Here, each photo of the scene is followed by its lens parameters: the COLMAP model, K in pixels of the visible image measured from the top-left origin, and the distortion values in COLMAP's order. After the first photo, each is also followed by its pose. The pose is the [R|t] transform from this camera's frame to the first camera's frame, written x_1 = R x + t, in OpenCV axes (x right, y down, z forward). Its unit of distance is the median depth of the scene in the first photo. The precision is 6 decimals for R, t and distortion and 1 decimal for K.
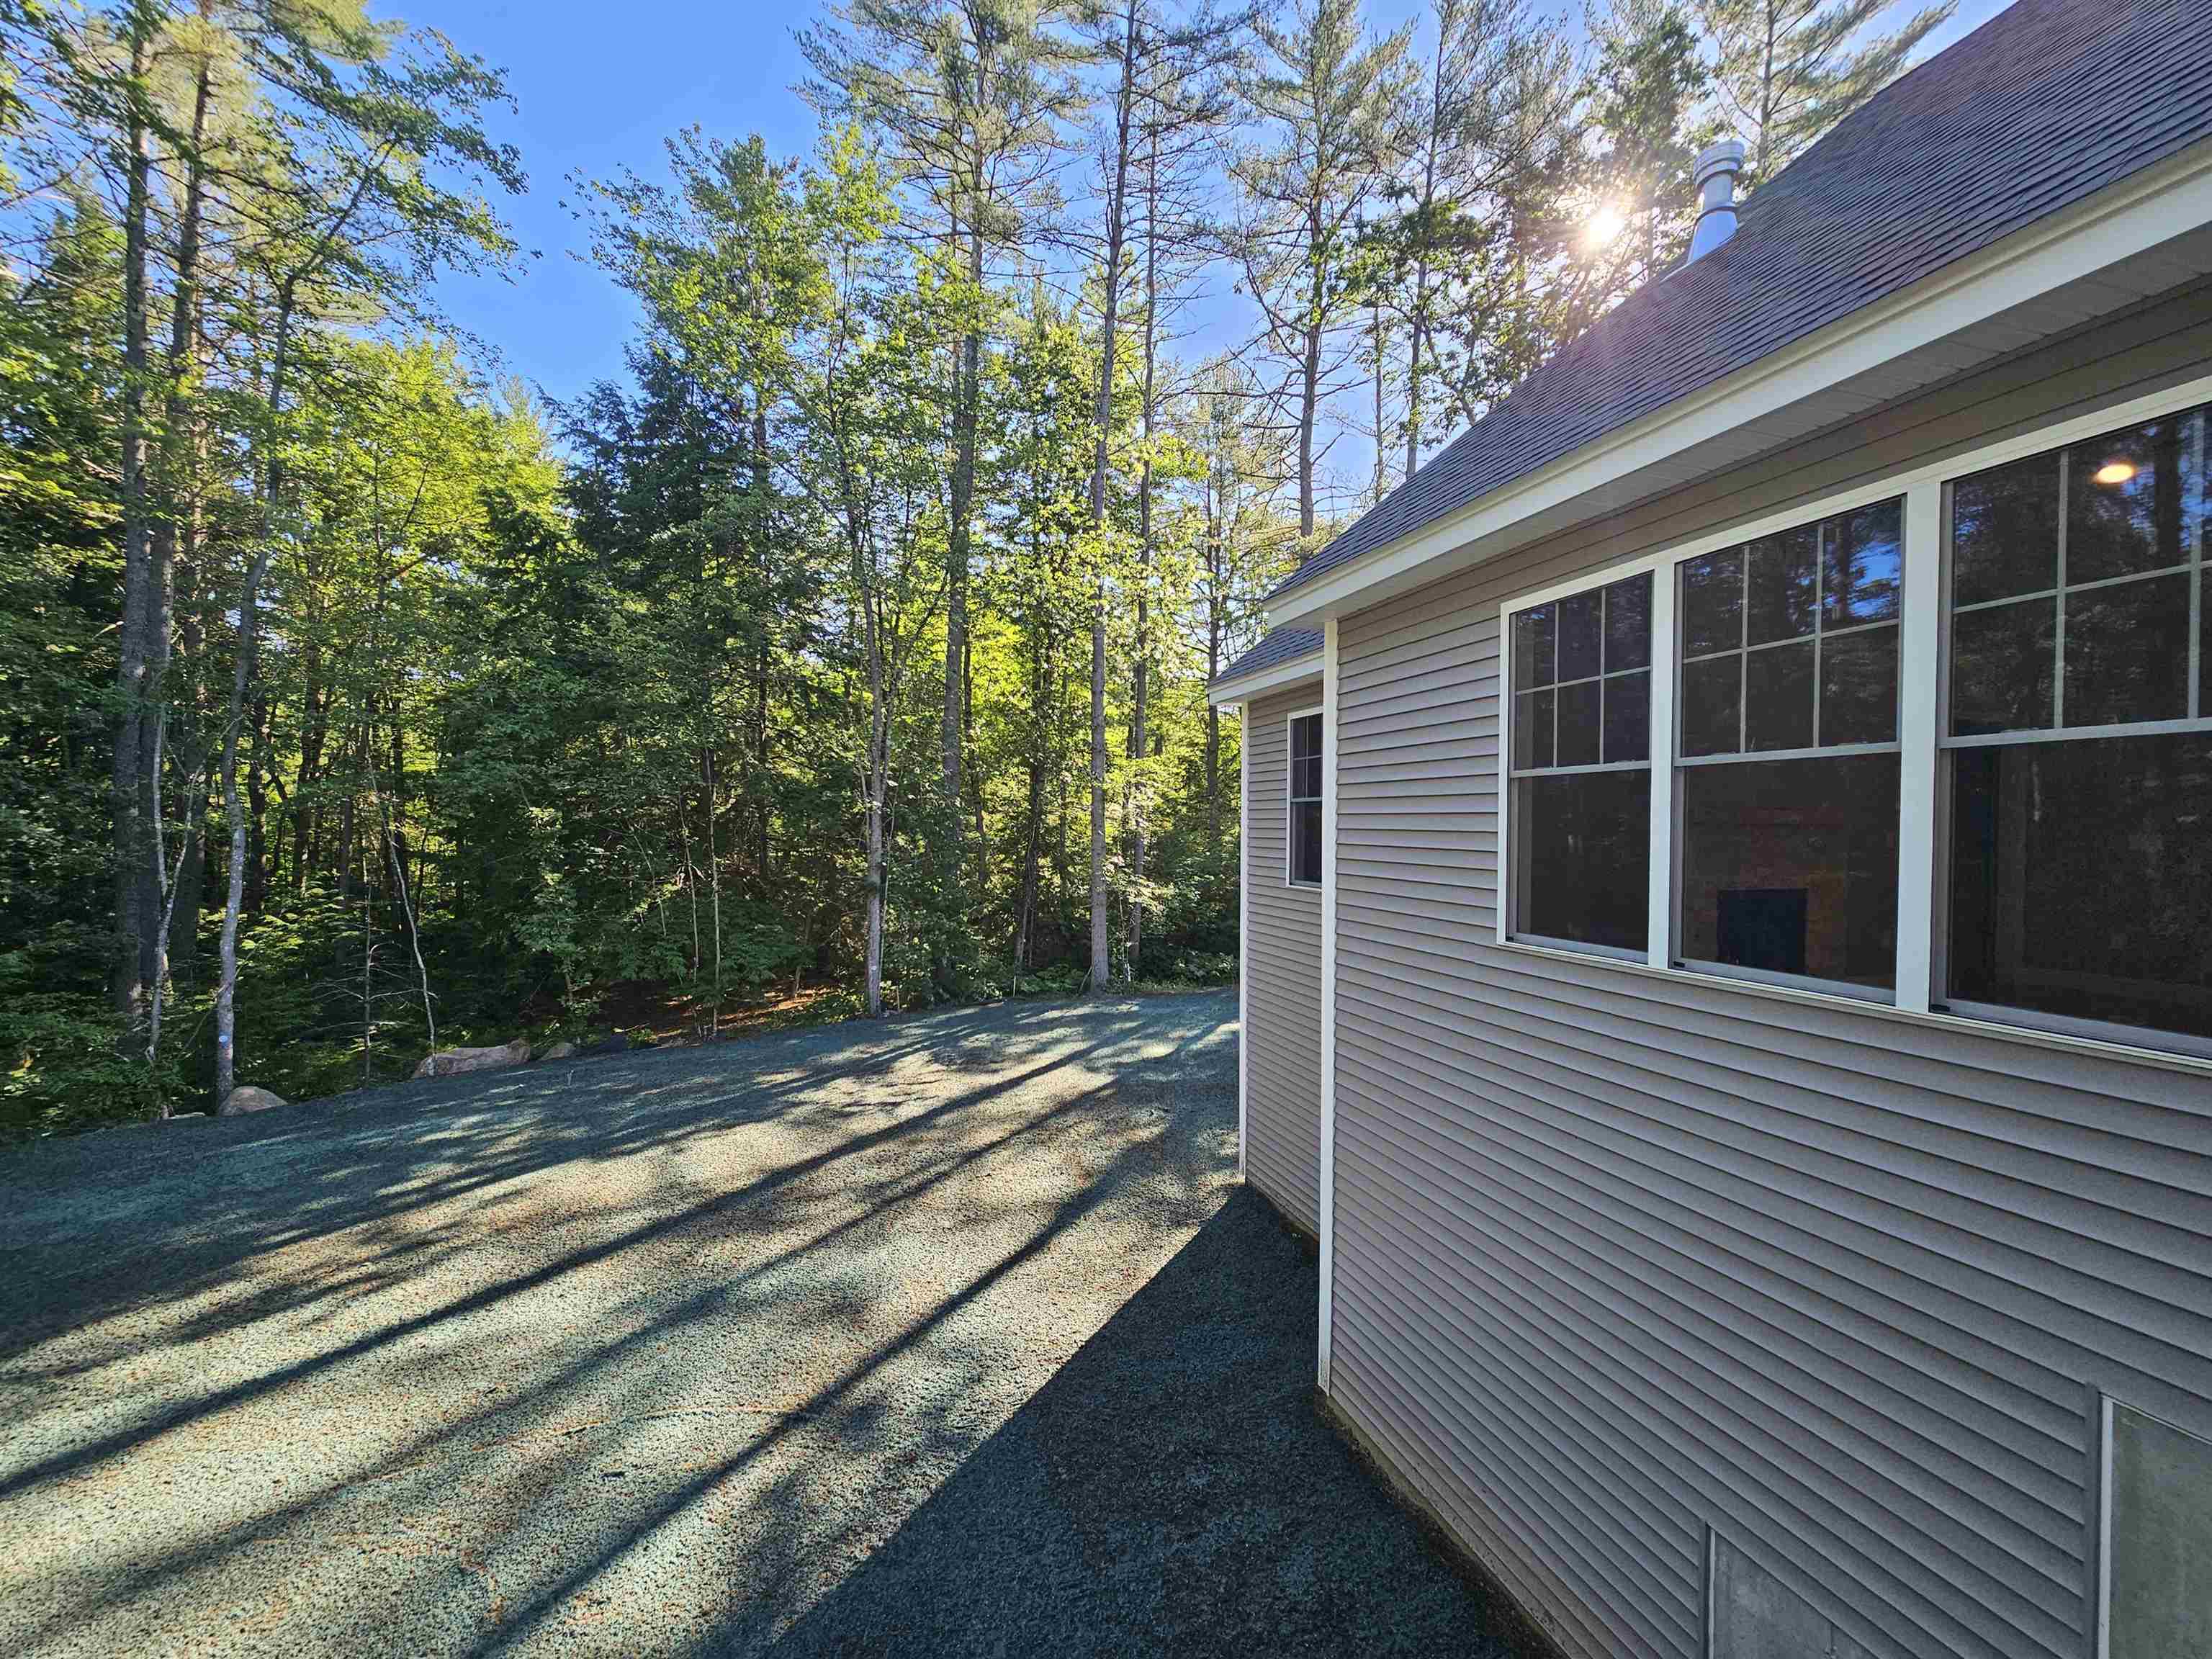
lens RADIAL K [[901.2, 0, 1098.0], [0, 901.2, 842.3], [0, 0, 1]] dist [-0.001636, 0.000090]
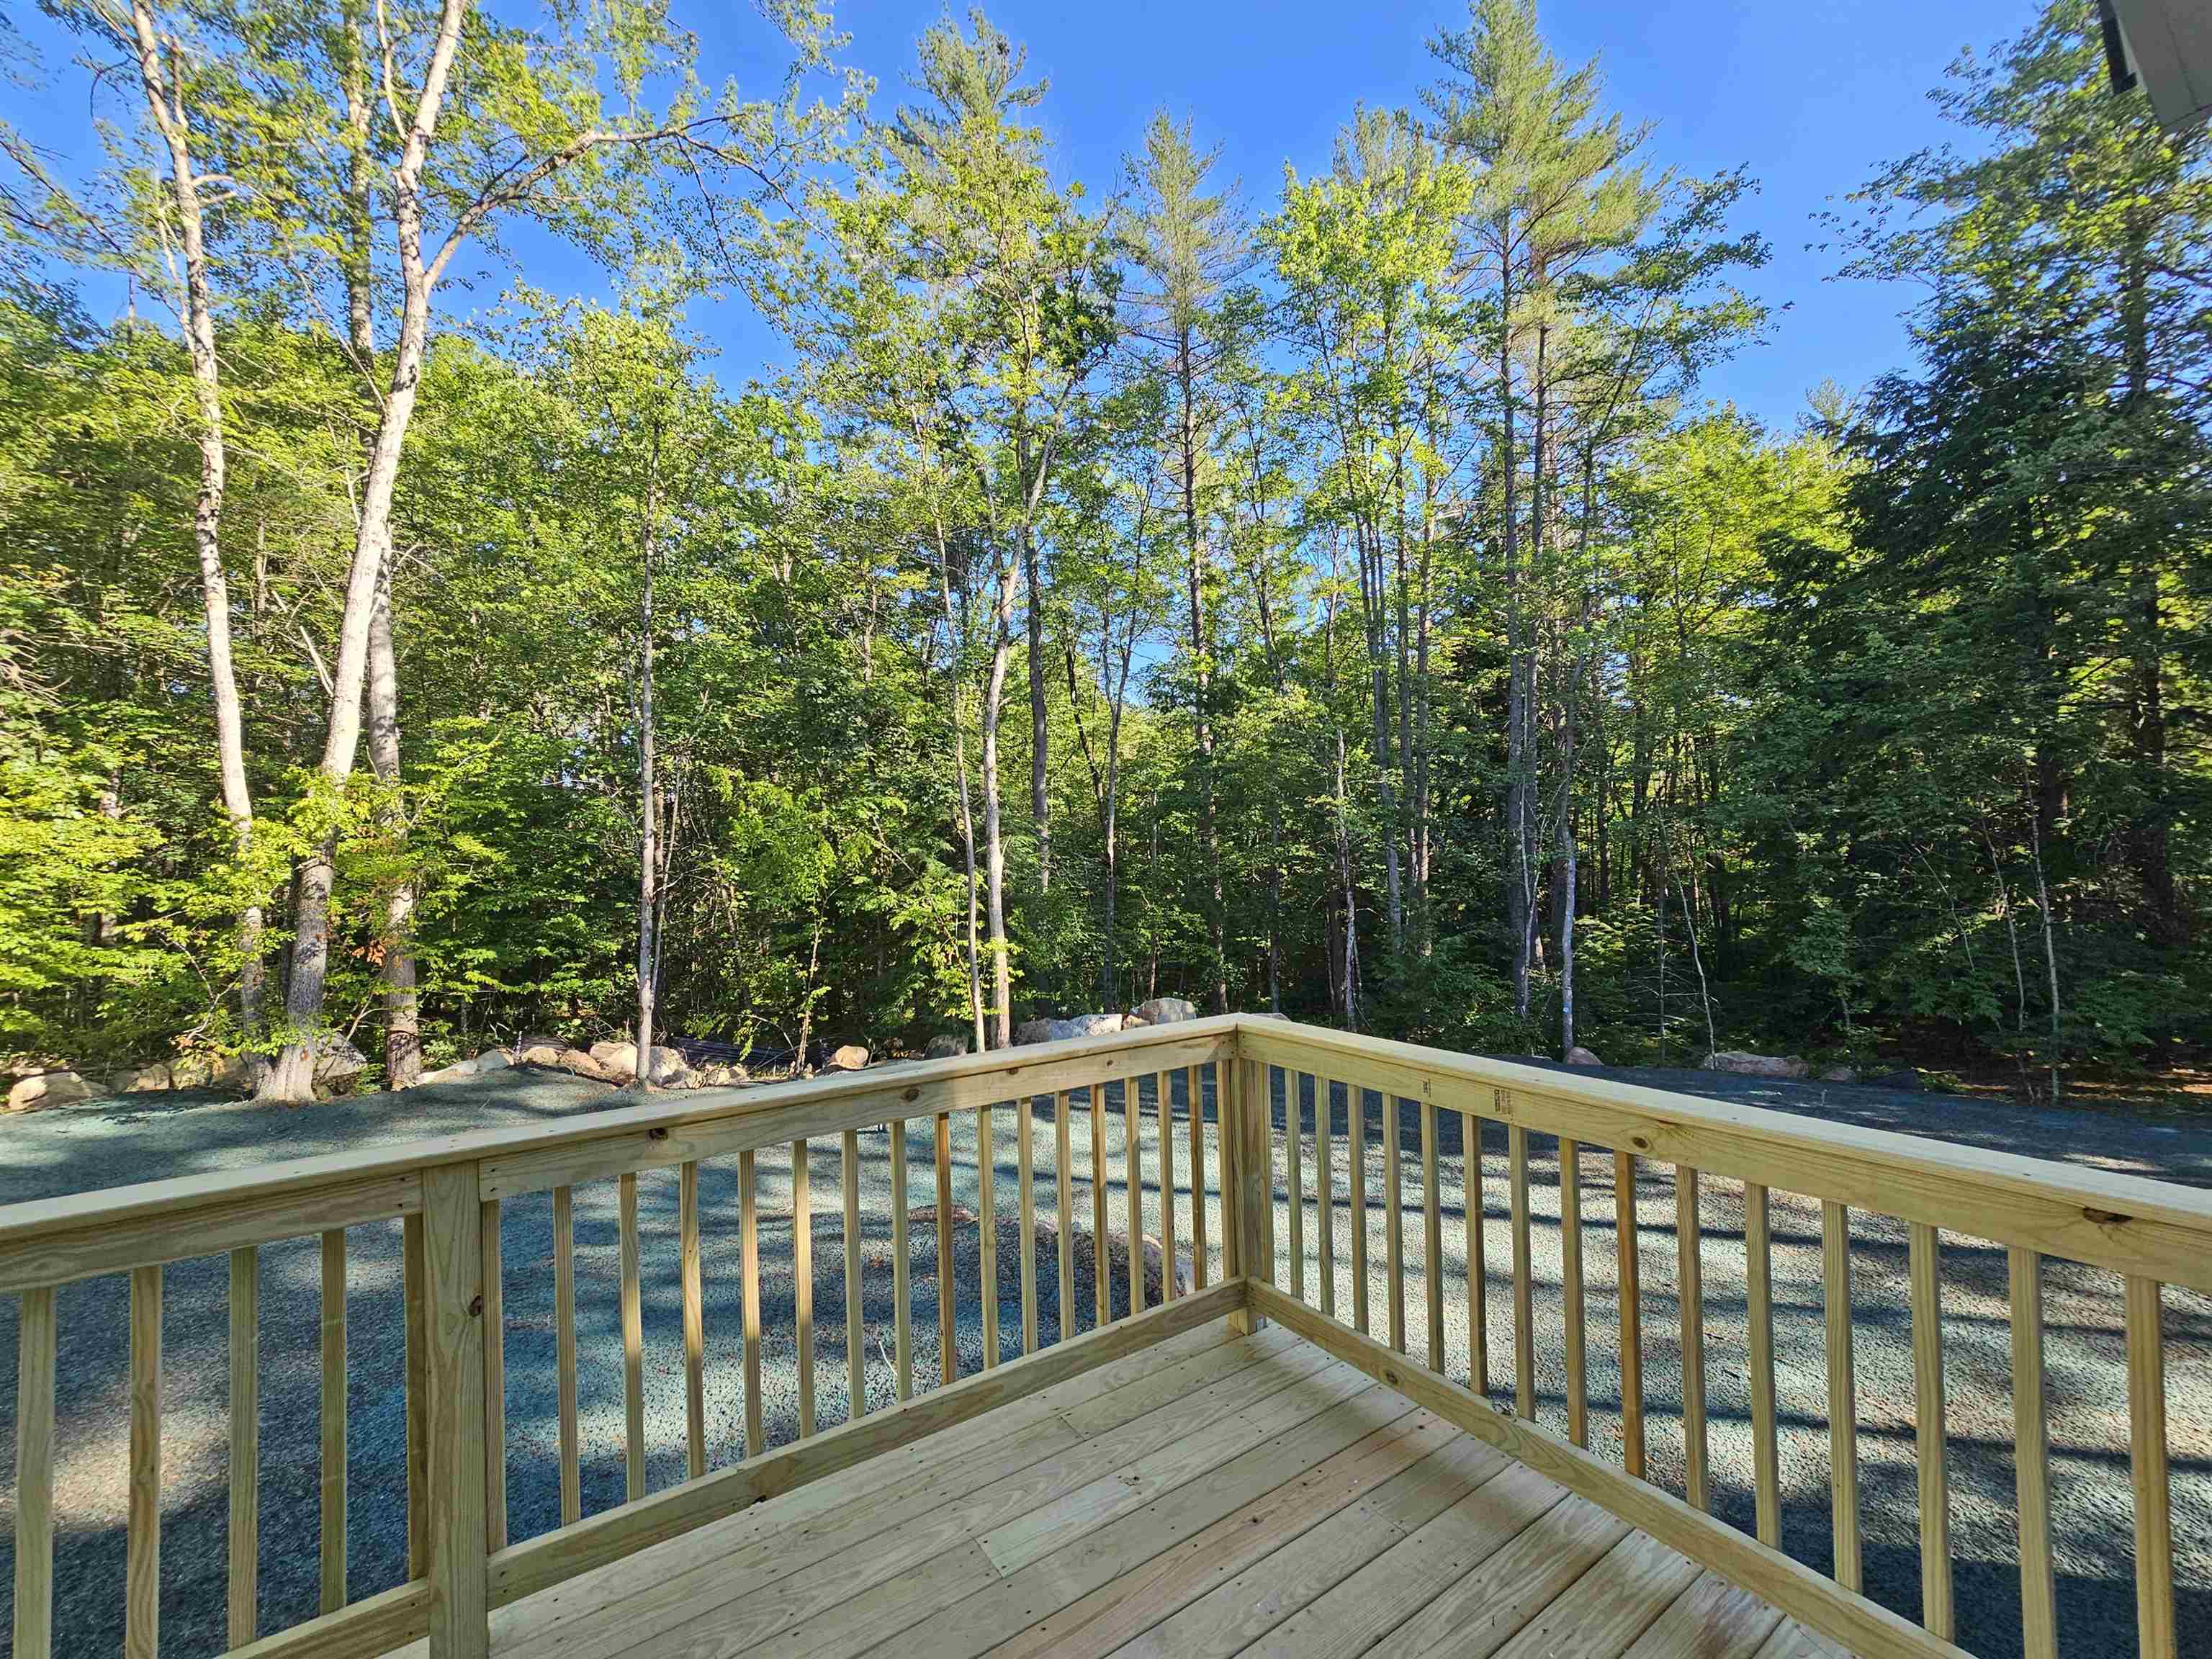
lens RADIAL K [[901.2, 0, 1098.0], [0, 901.2, 842.3], [0, 0, 1]] dist [-0.001636, 0.000090]
pose [[0.279680, -0.029041, -0.959654, 0.124315], [0.011975, 0.999570, -0.026759, -0.008523], [0.960019, -0.004008, 0.279907, -0.059949]]
